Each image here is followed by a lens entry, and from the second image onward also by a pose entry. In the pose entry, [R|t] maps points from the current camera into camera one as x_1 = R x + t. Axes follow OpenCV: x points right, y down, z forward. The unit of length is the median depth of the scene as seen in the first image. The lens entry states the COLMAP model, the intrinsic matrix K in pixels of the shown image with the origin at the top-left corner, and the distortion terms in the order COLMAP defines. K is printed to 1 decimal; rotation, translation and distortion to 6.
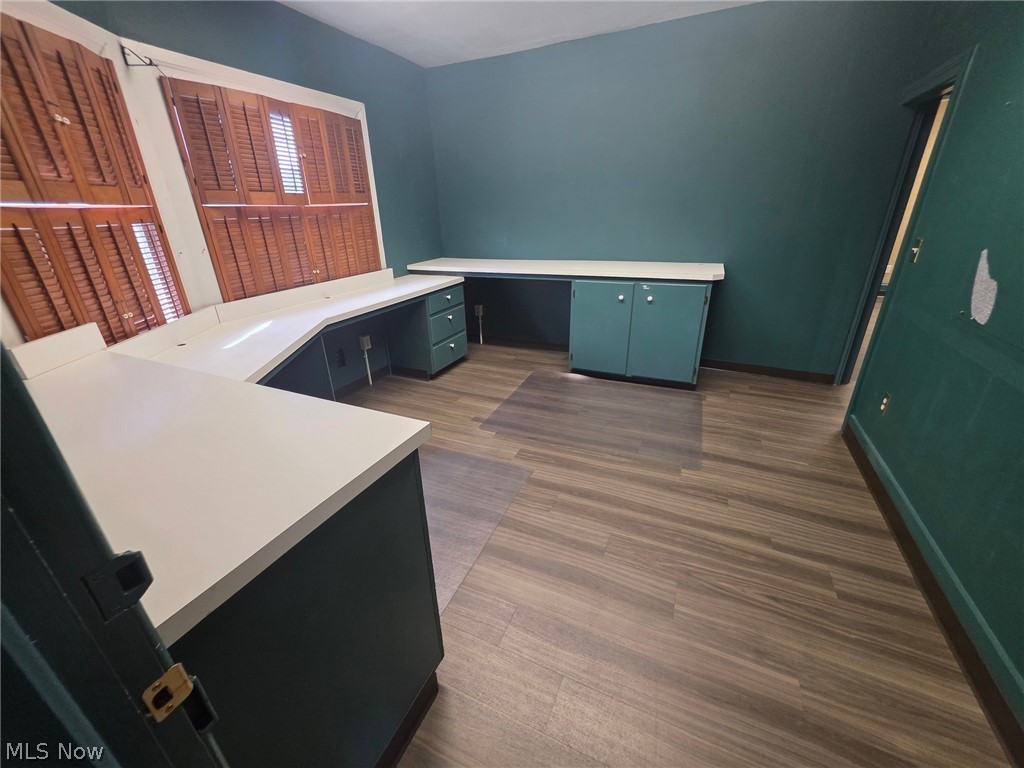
lens RADIAL K [[414.5, 0, 509.3], [0, 414.5, 381.4], [0, 0, 1]] dist [-0.001555, 0.000279]
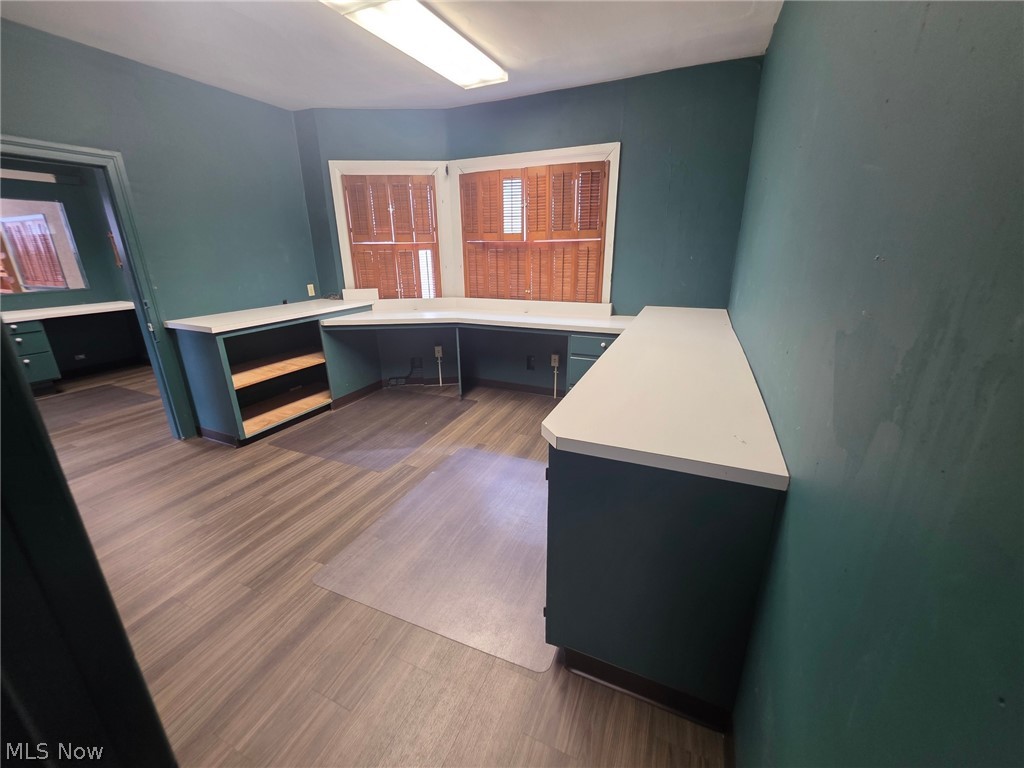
lens RADIAL K [[414.5, 0, 504.2], [0, 414.5, 383.7], [0, 0, 1]] dist [-0.001555, 0.000279]
pose [[0.000198, 0.344821, -0.938668, 0.976080], [-0.377691, 0.869169, 0.319211, -0.461036], [0.925932, 0.354463, 0.130408, 1.001484]]
